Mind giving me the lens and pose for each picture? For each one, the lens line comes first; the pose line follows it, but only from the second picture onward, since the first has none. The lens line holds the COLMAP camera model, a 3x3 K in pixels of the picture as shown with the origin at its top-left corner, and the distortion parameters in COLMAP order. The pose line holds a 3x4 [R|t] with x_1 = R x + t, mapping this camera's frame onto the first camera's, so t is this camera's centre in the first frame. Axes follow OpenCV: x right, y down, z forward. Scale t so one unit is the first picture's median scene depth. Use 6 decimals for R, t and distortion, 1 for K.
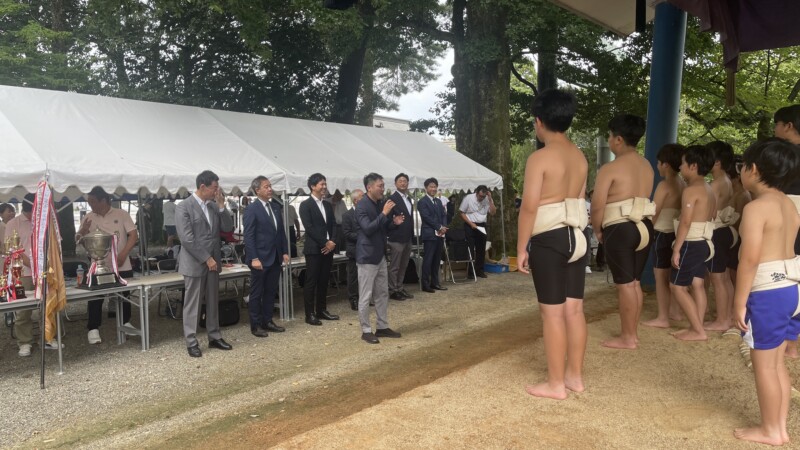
lens RADIAL K [[608.7, 0, 397.6], [0, 608.7, 229.8], [0, 0, 1]] dist [0.061586, -0.061658]
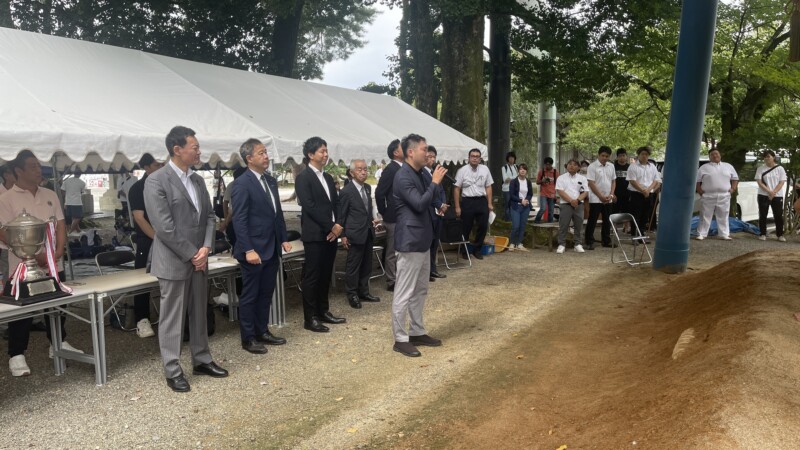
lens RADIAL K [[606.6, 0, 401.7], [0, 606.6, 228.9], [0, 0, 1]] dist [0.059142, -0.067310]
pose [[0.986574, -0.019231, 0.162176, -0.165862], [0.013004, 0.999140, 0.039372, -0.005377], [-0.162794, -0.036734, 0.985976, 0.232906]]
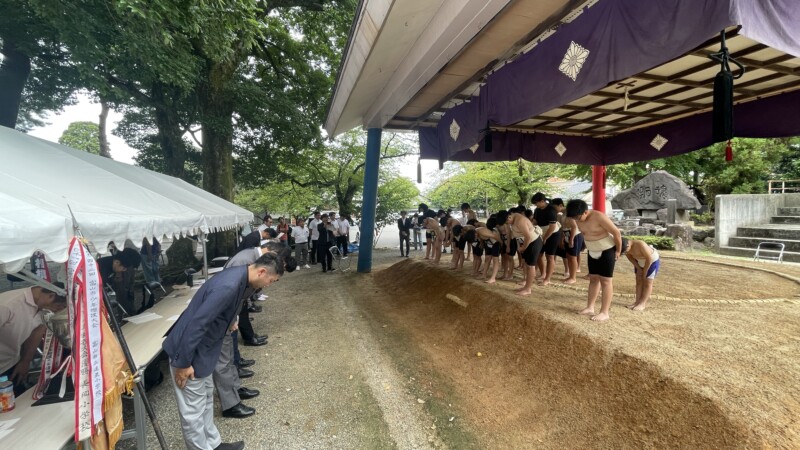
lens RADIAL K [[324.1, 0, 400.0], [0, 324.1, 225.0], [0, 0, 1]] dist [0.000179, -0.000038]
pose [[0.526410, -0.036256, 0.849458, -0.528439], [0.065654, 0.997841, 0.001903, -0.058550], [-0.847692, 0.054769, 0.527653, 0.467320]]
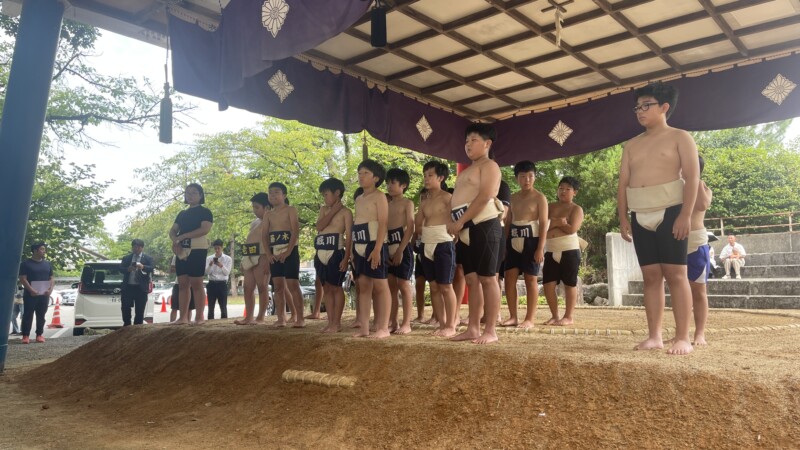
lens RADIAL K [[605.9, 0, 403.2], [0, 605.9, 221.7], [0, 0, 1]] dist [0.062842, -0.068161]
pose [[0.000648, 0.118238, 0.992985, -0.392847], [0.074843, 0.990195, -0.117954, 0.061245], [-0.997195, 0.074394, -0.008207, 0.689507]]
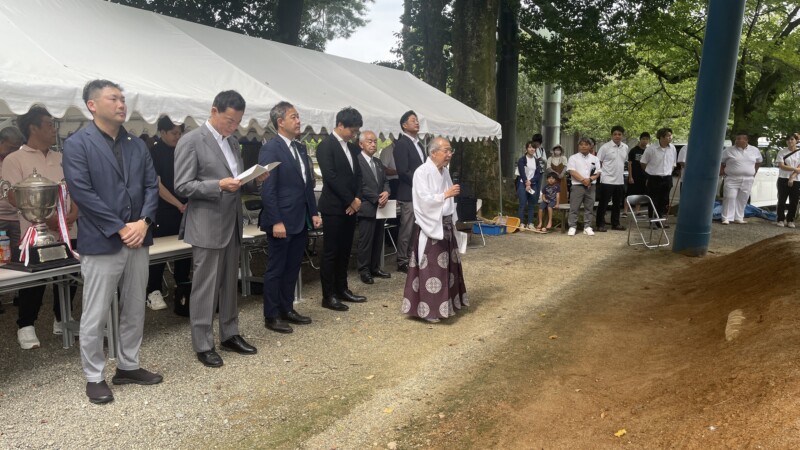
lens RADIAL K [[605.9, 0, 403.2], [0, 605.9, 221.7], [0, 0, 1]] dist [0.062842, -0.068161]
pose [[0.984491, -0.003597, 0.175398, -0.200122], [-0.005946, 0.998531, 0.053852, 0.009721], [-0.175334, -0.054059, 0.983024, 0.274790]]
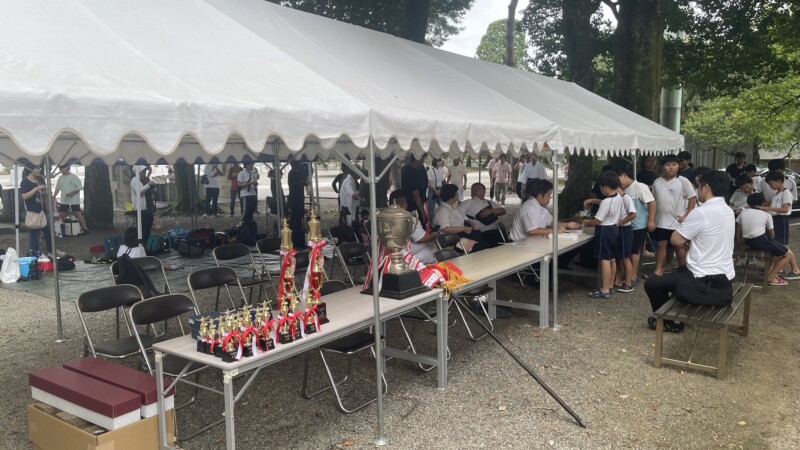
lens RADIAL K [[603.5, 0, 398.3], [0, 603.5, 230.2], [0, 0, 1]] dist [0.114500, -0.147692]
pose [[0.996802, -0.001919, 0.079892, -0.470927], [-0.002758, 0.998291, 0.058381, -0.012406], [-0.079867, -0.058415, 0.995092, 0.329509]]
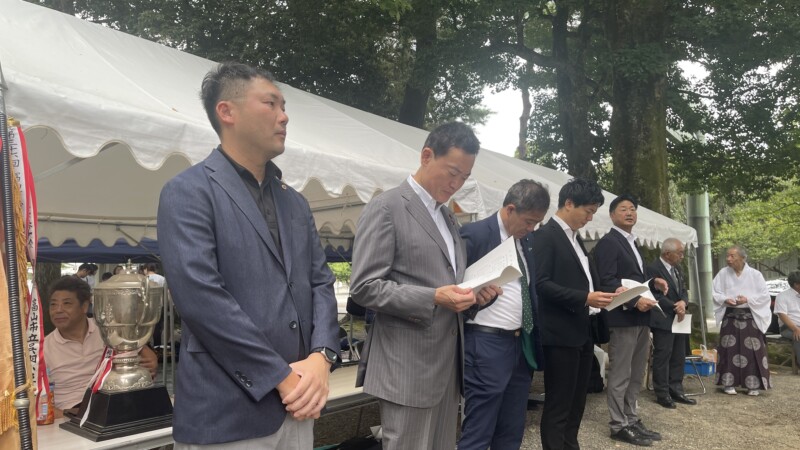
lens RADIAL K [[606.6, 0, 401.7], [0, 606.6, 228.9], [0, 0, 1]] dist [0.059142, -0.067310]
pose [[0.999774, 0.011082, 0.018168, -0.281973], [-0.008353, 0.989547, -0.143966, 0.022579], [-0.019573, 0.143782, 0.989416, 0.558984]]
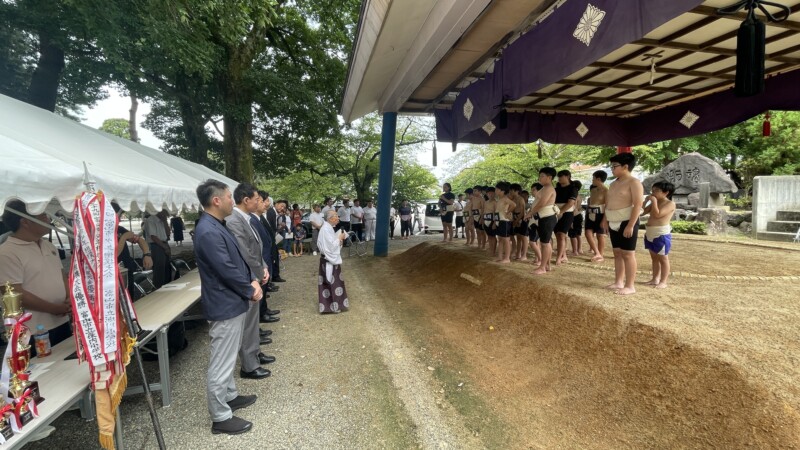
lens RADIAL K [[324.1, 0, 400.0], [0, 324.1, 225.0], [0, 0, 1]] dist [0.000179, -0.000038]
pose [[0.576354, -0.059766, 0.815011, -0.523879], [0.072076, 0.997153, 0.022153, -0.025390], [-0.814015, 0.045975, 0.579021, 0.455296]]
